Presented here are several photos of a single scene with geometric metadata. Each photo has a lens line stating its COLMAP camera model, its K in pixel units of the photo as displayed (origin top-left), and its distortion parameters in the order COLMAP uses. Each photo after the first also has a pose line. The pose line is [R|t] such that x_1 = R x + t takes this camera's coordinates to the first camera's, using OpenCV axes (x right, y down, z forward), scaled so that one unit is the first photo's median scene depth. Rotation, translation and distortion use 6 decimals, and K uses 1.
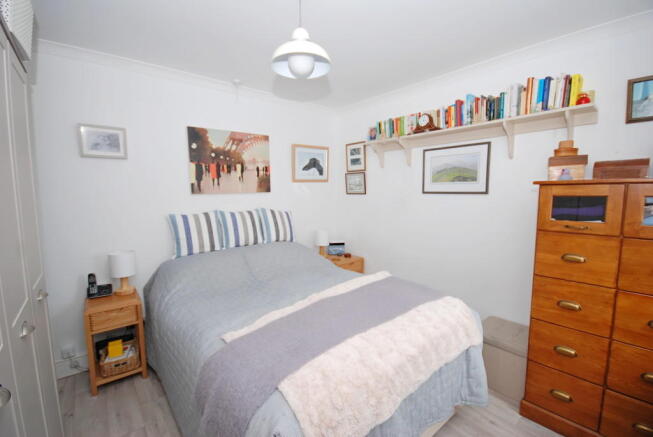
lens RADIAL K [[278.7, 0, 328.5], [0, 278.7, 221.1], [0, 0, 1]] dist [-0.001082, -0.000072]
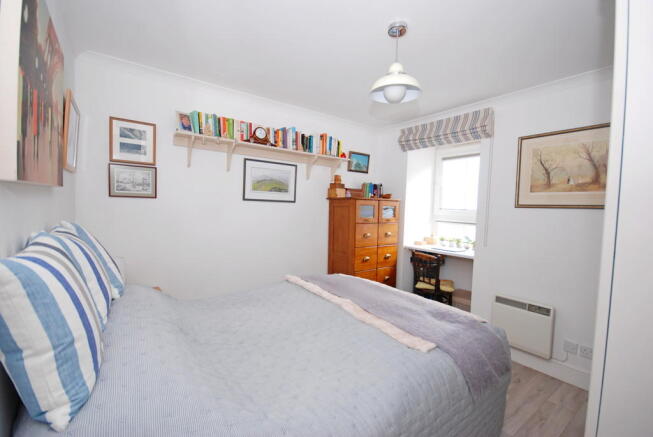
lens RADIAL K [[278.7, 0, 328.5], [0, 278.7, 221.1], [0, 0, 1]] dist [-0.001082, -0.000072]
pose [[0.091315, -0.047600, 0.994684, -0.723730], [0.069916, 0.996698, 0.041278, -0.047589], [-0.993365, 0.065775, 0.094341, 0.657121]]
